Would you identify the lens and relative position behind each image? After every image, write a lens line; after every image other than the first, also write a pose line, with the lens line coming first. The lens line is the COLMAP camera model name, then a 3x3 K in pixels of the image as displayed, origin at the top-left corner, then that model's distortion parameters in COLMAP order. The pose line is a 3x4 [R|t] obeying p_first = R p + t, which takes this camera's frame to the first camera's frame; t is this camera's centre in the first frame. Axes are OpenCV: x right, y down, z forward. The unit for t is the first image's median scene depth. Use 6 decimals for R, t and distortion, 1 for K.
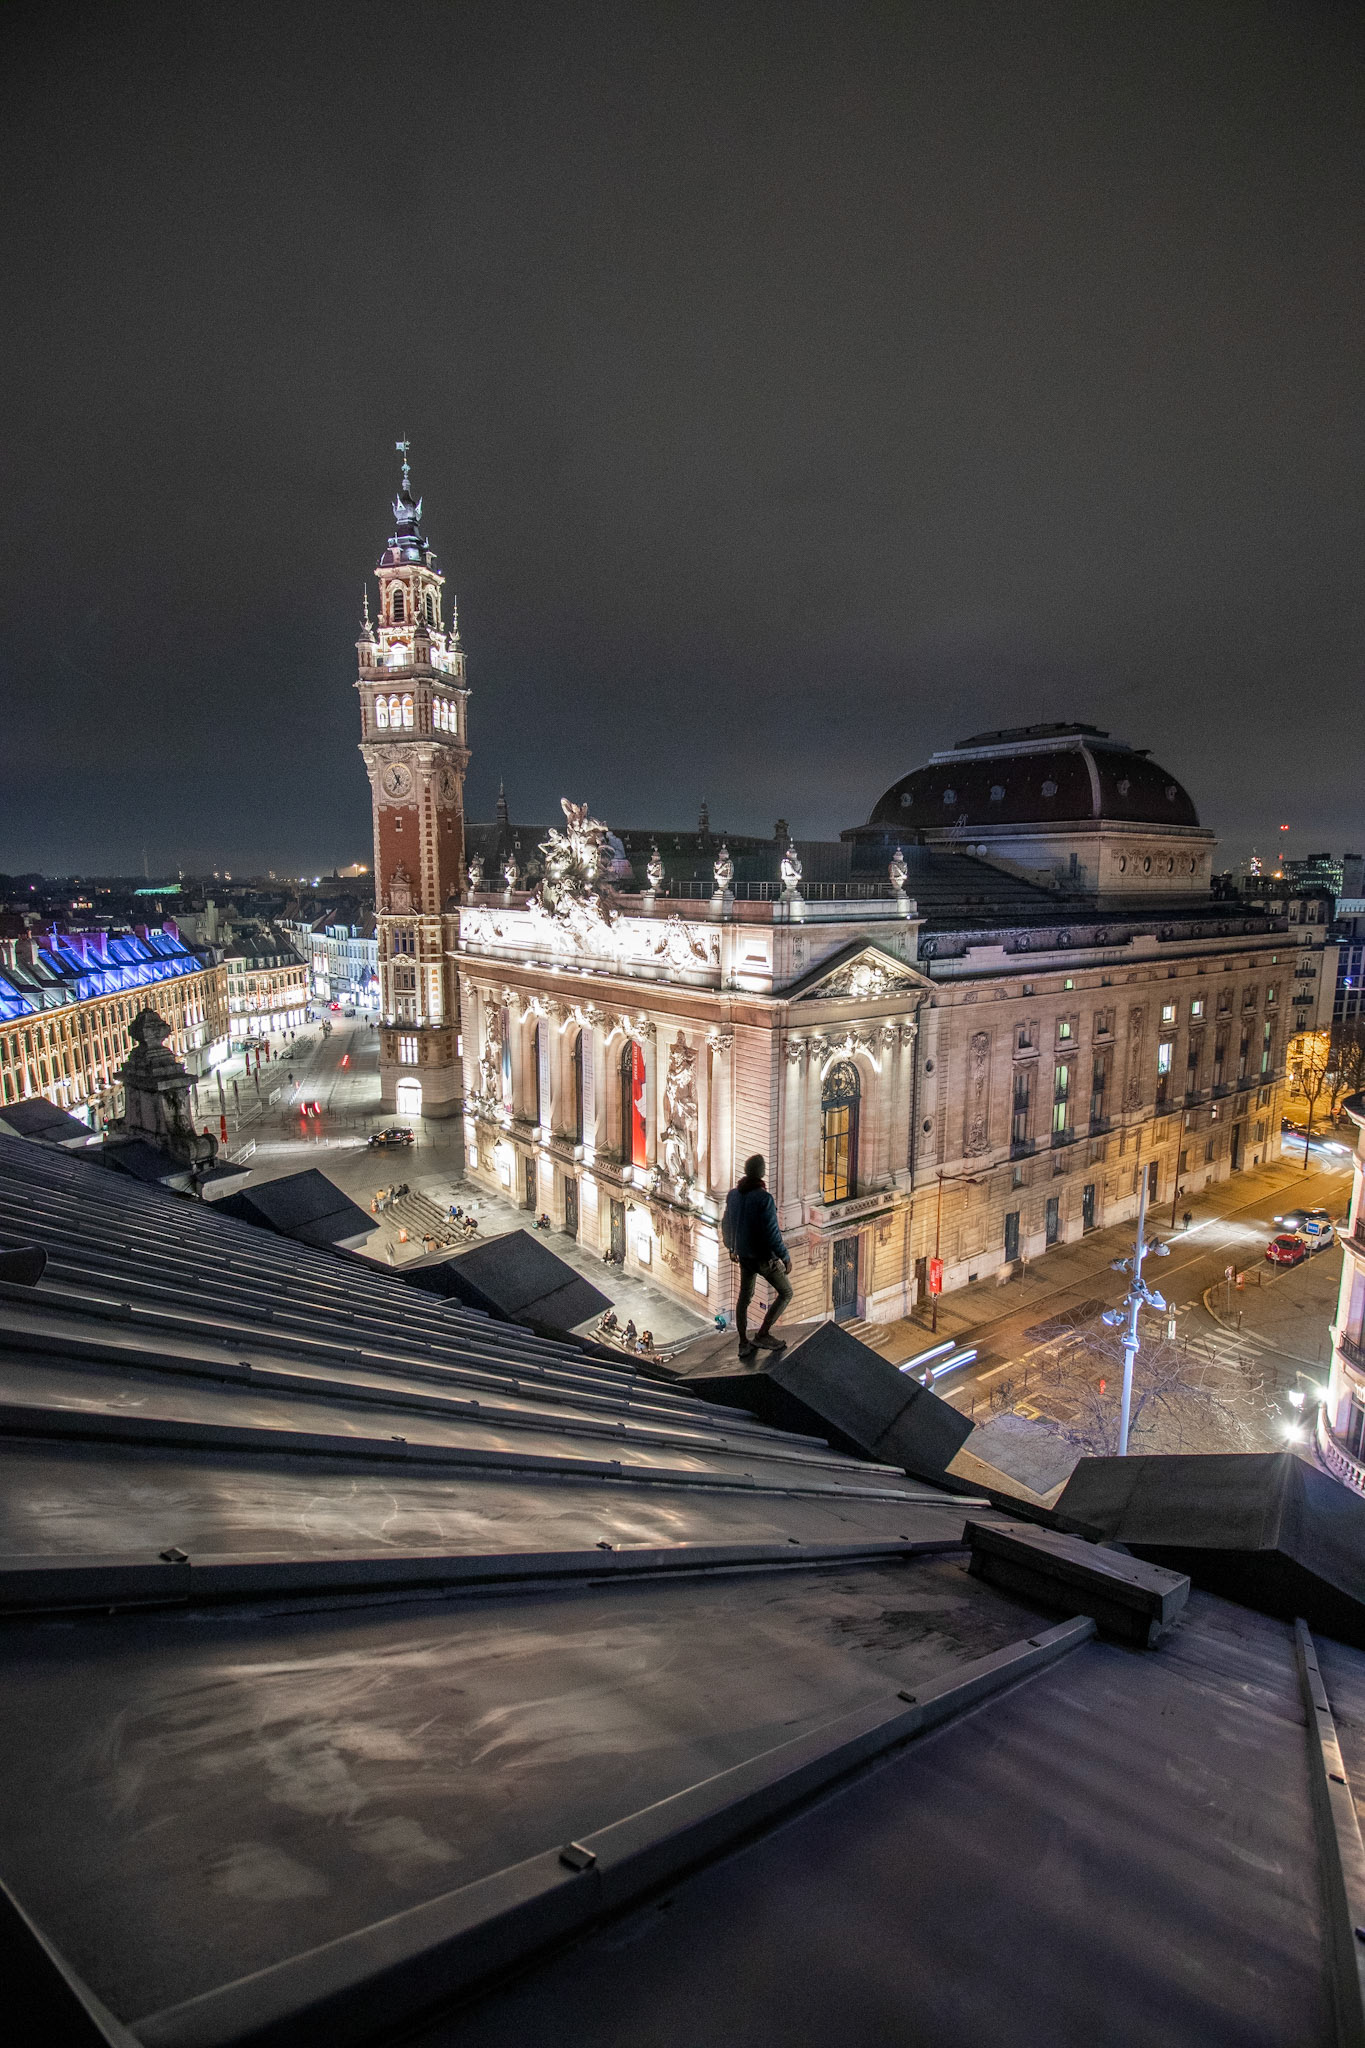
lens RADIAL K [[928.1, 0, 682.5], [0, 928.1, 1024.0], [0, 0, 1]] dist [-0.001653, -0.010834]
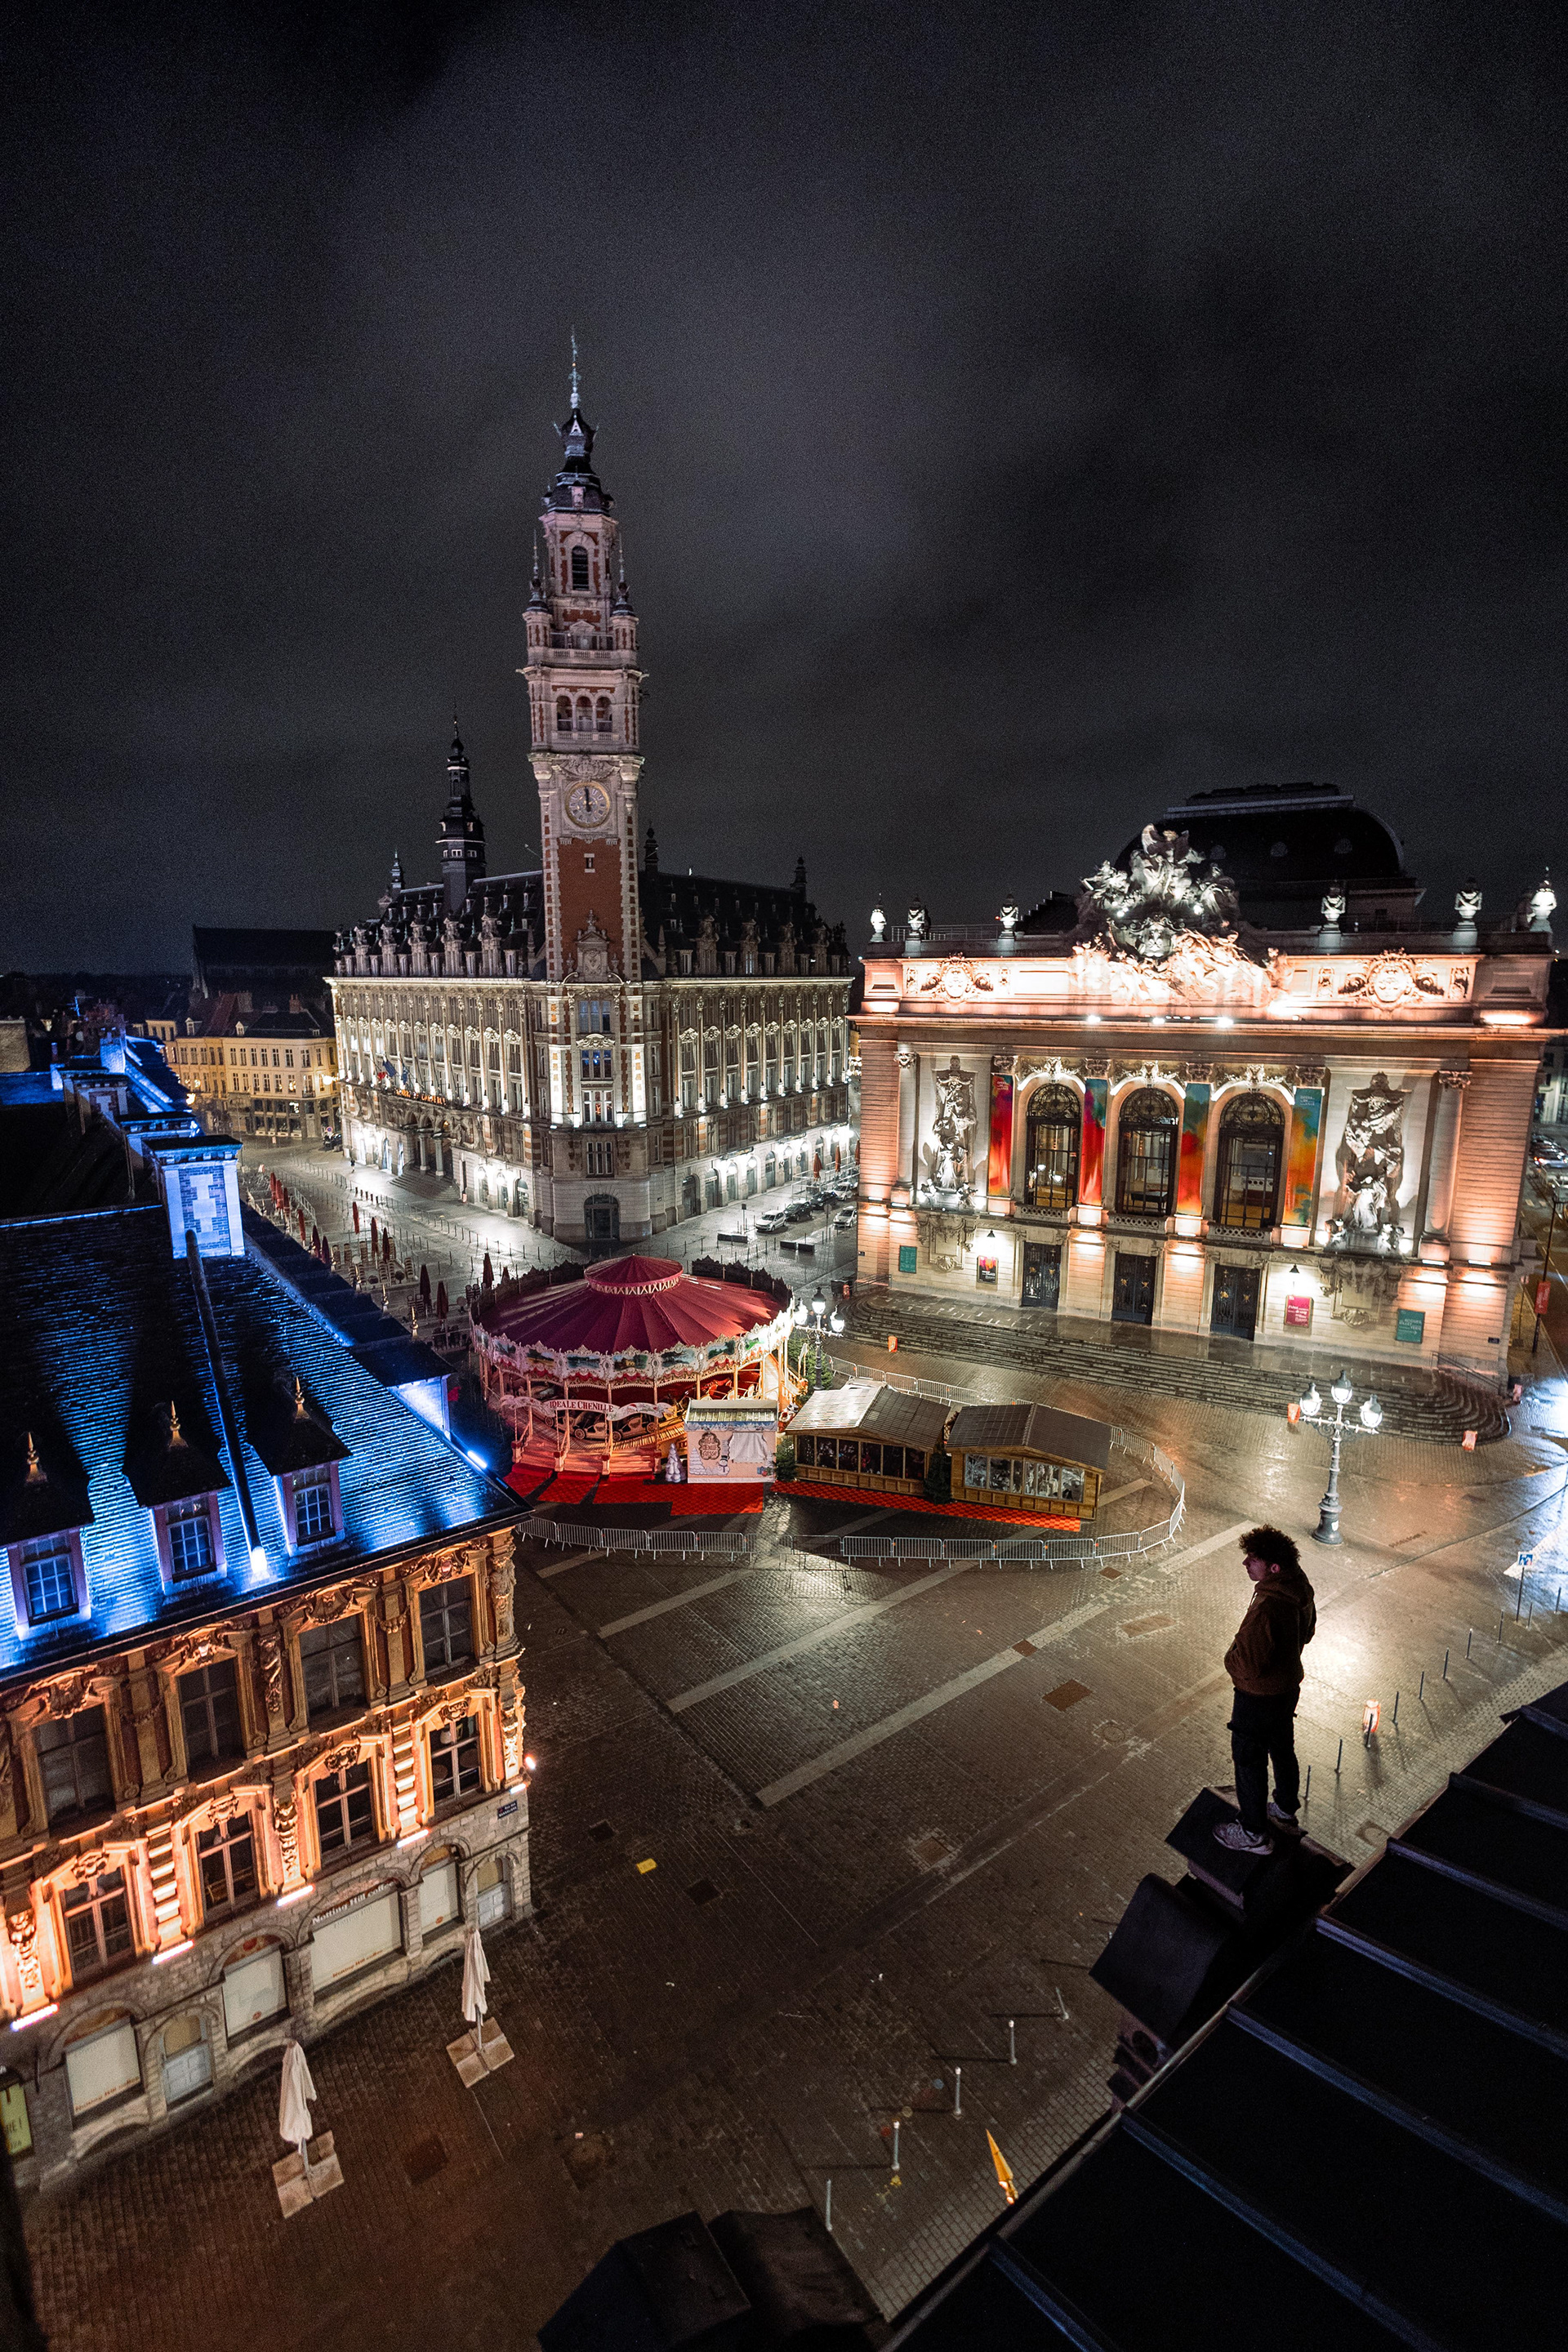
lens RADIAL K [[1114.0, 0, 784.0], [0, 1114.0, 1176.0], [0, 0, 1]] dist [0.026352, -0.000938]
pose [[0.925921, -0.065700, 0.371960, -0.525217], [0.056637, 0.997772, 0.035252, 0.019449], [-0.373448, -0.011574, 0.927579, 0.083027]]
